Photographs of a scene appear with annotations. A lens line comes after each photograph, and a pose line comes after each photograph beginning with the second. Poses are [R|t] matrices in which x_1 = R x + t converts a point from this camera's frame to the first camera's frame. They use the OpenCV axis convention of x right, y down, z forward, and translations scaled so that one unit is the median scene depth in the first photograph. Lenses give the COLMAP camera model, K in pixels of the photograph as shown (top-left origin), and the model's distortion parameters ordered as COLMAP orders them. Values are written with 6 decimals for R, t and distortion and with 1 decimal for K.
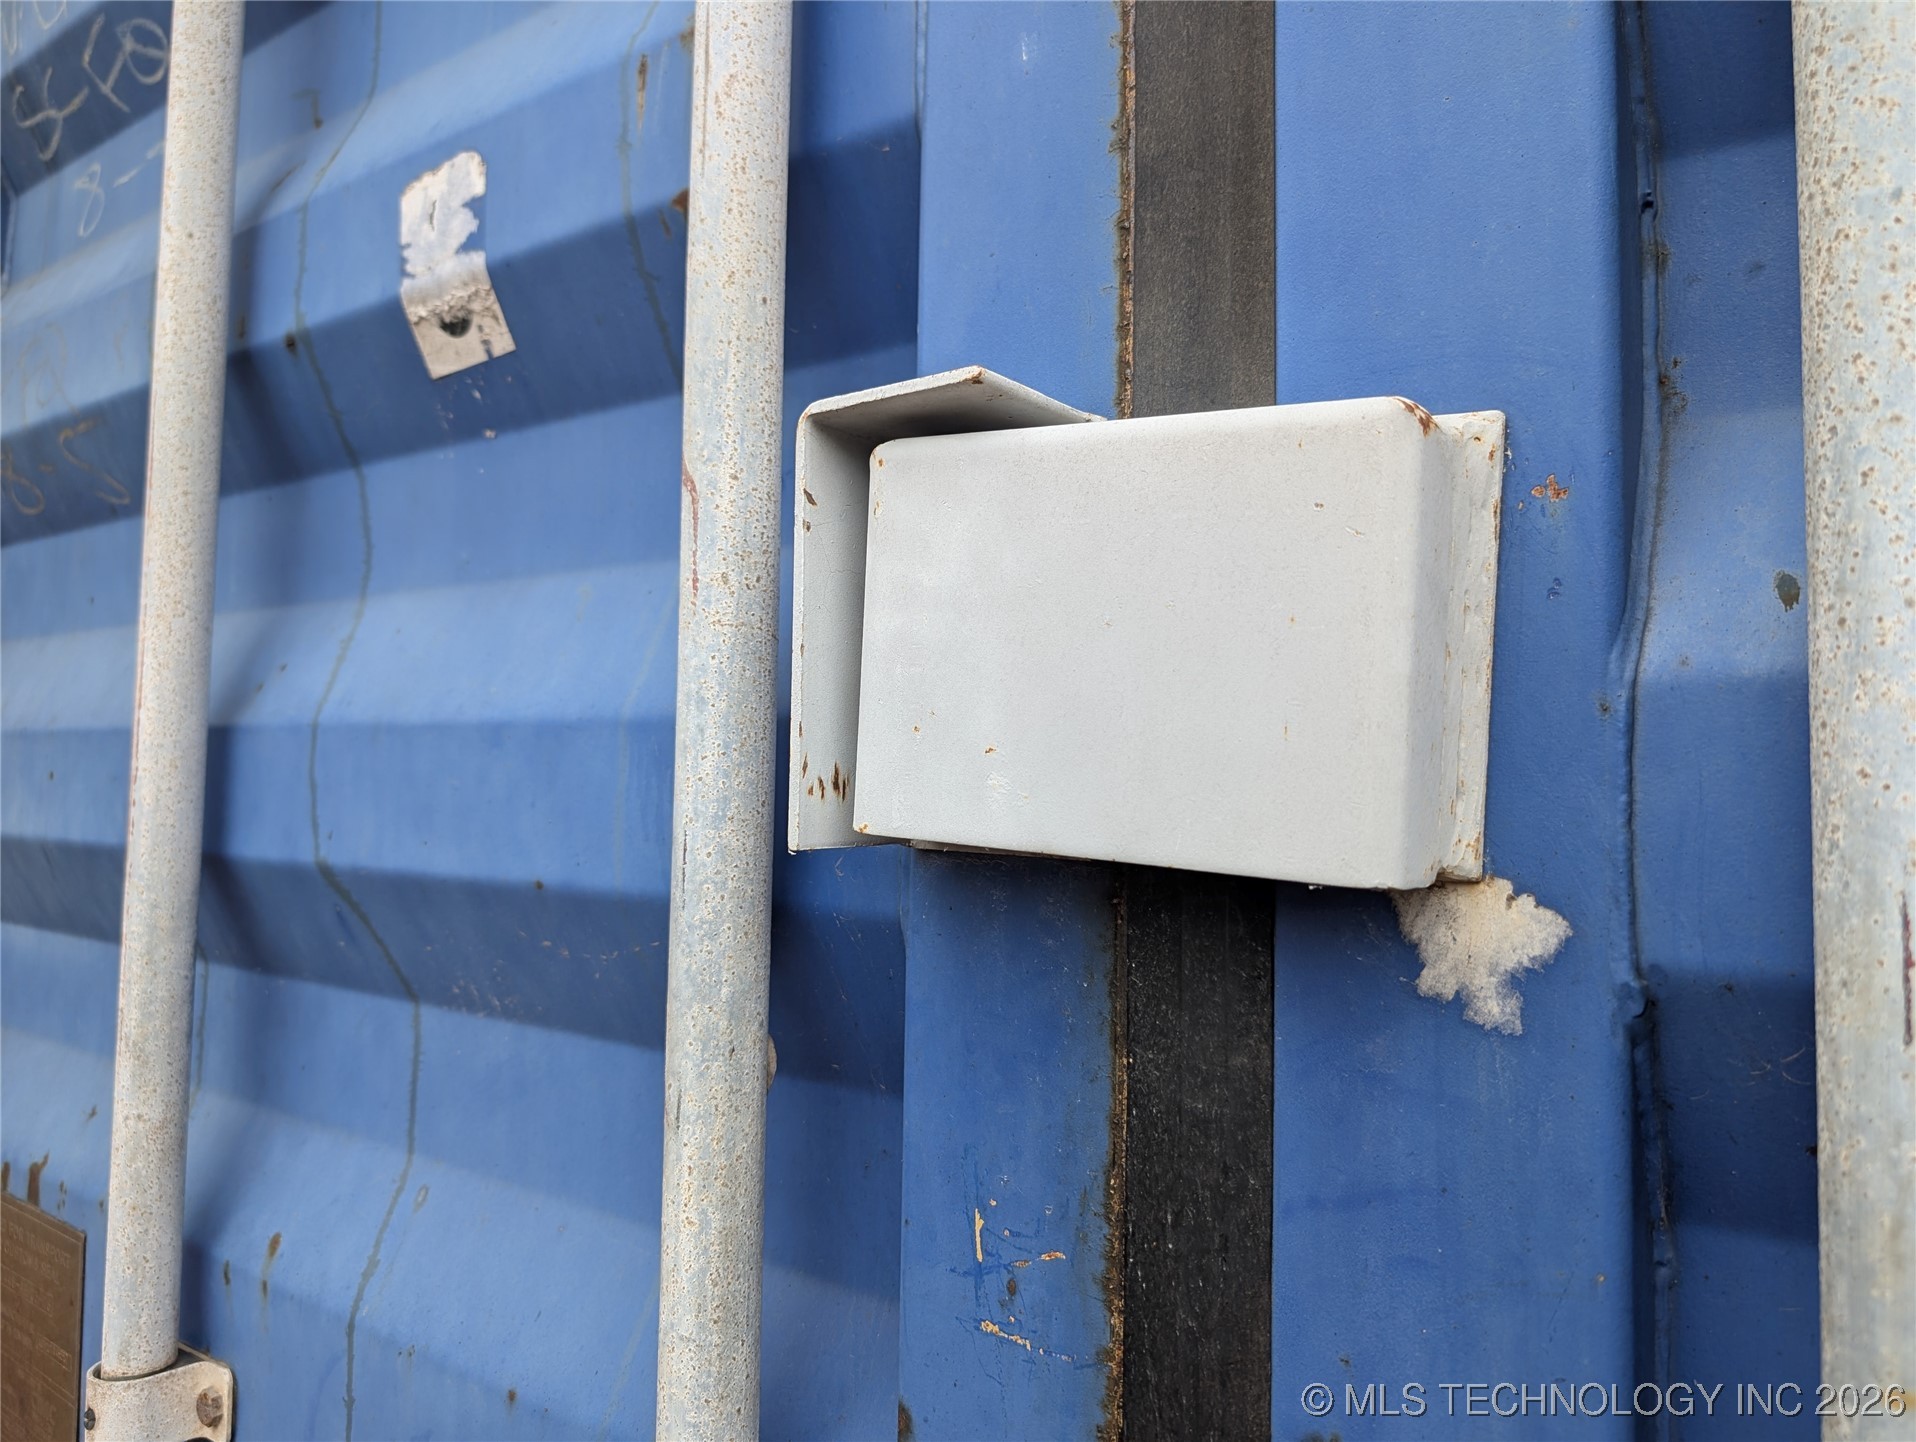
lens RADIAL K [[1447.0, 0, 970.7], [0, 1447.0, 726.6], [0, 0, 1]] dist [0.013338, -0.009683]
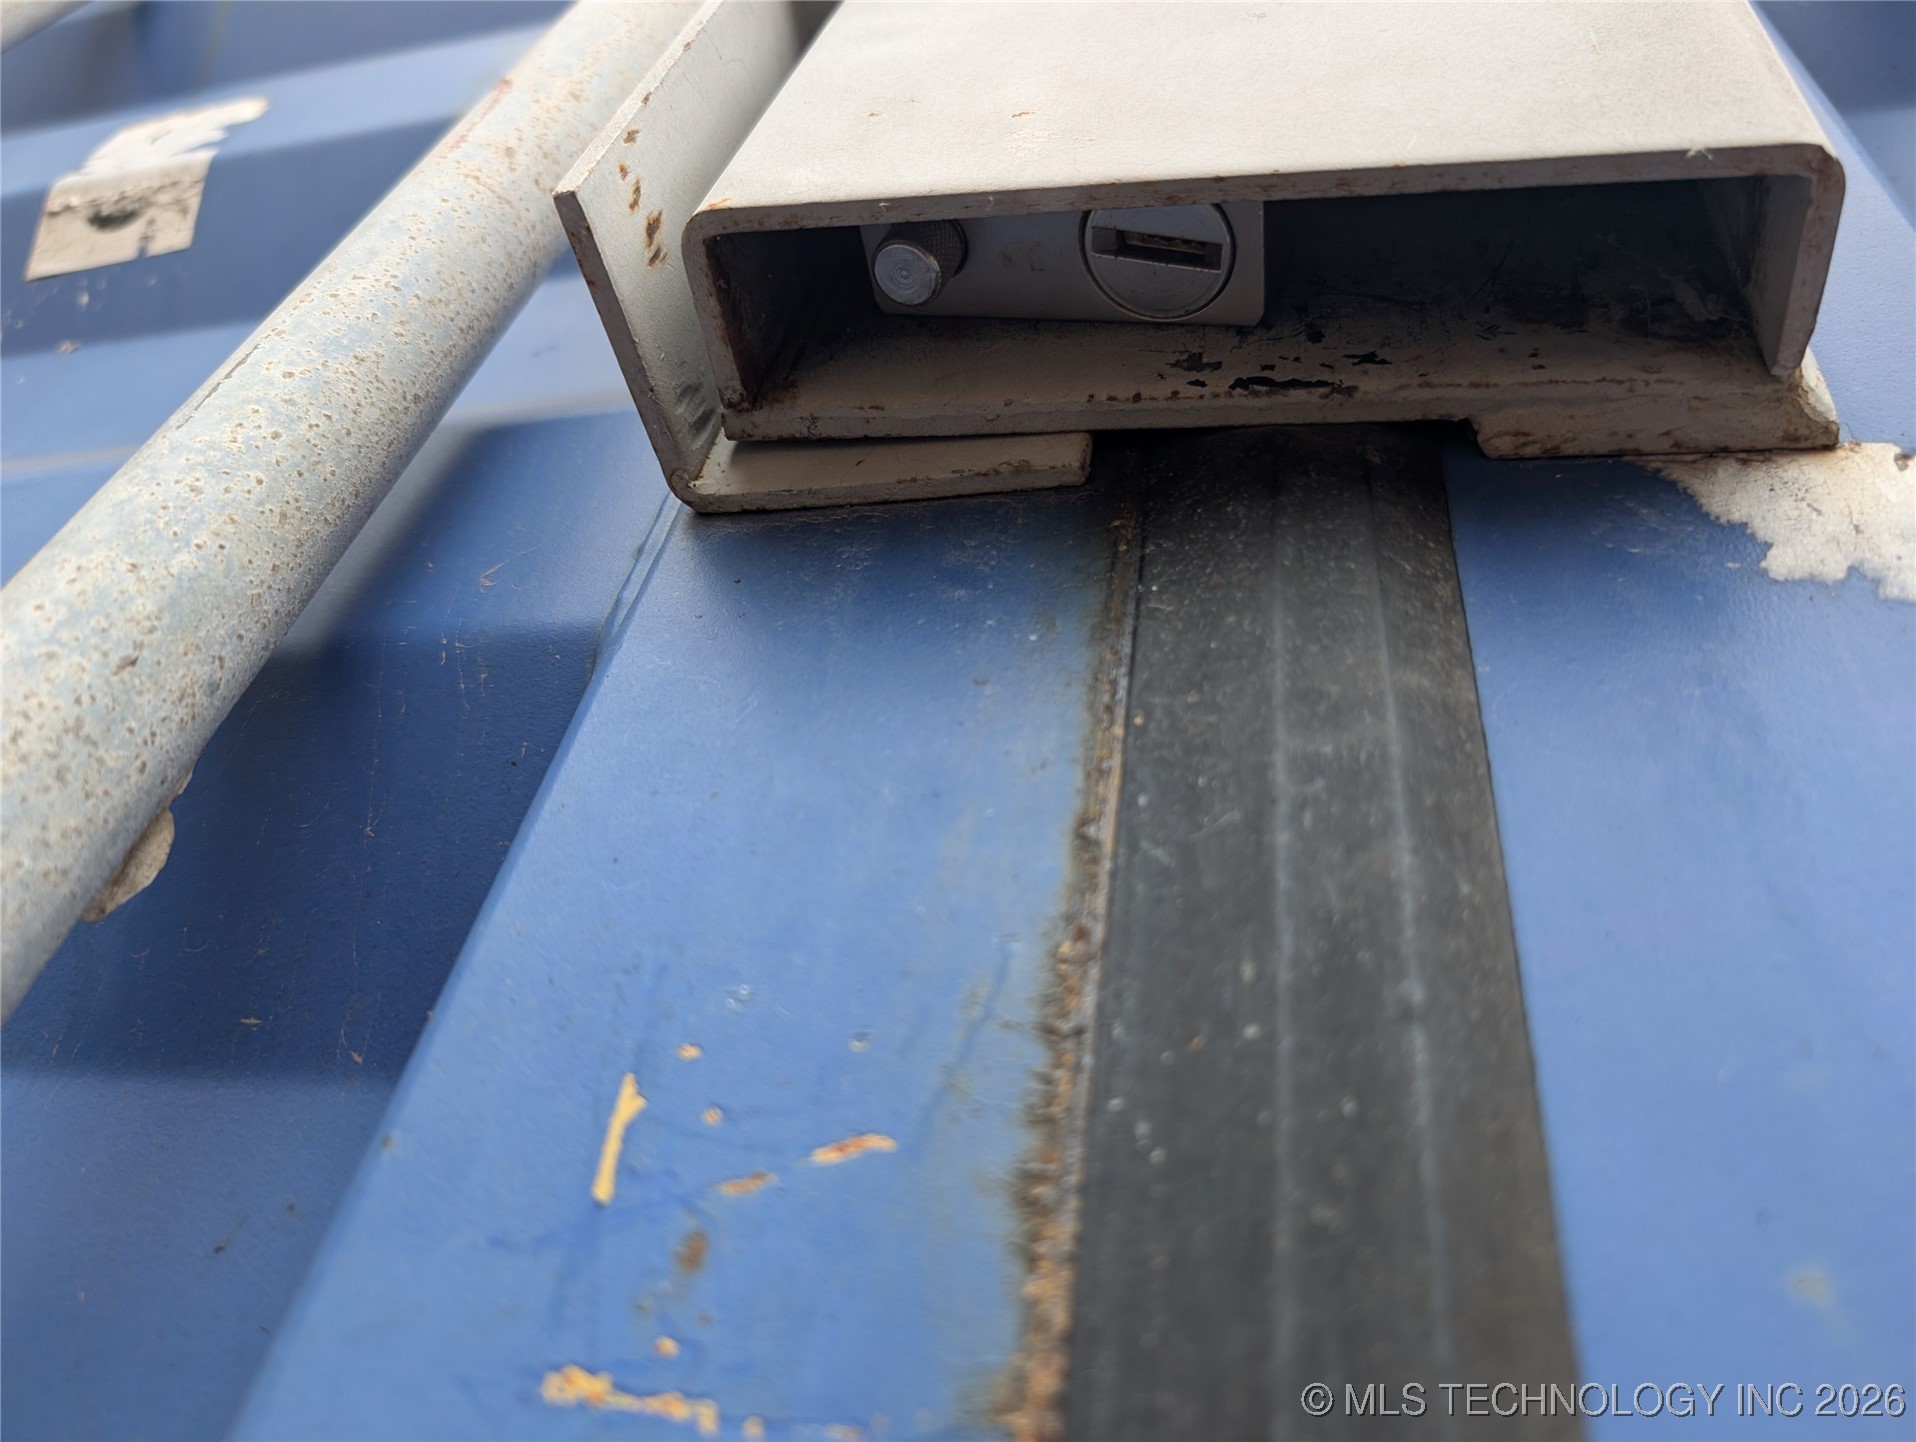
lens RADIAL K [[1397.3, 0, 958.0], [0, 1397.3, 721.0], [0, 0, 1]] dist [-0.009787, -0.001037]
pose [[0.891962, 0.389657, 0.229285, -0.040182], [-0.150378, 0.733965, -0.662331, 0.505124], [-0.426369, 0.556294, 0.713264, 0.672218]]
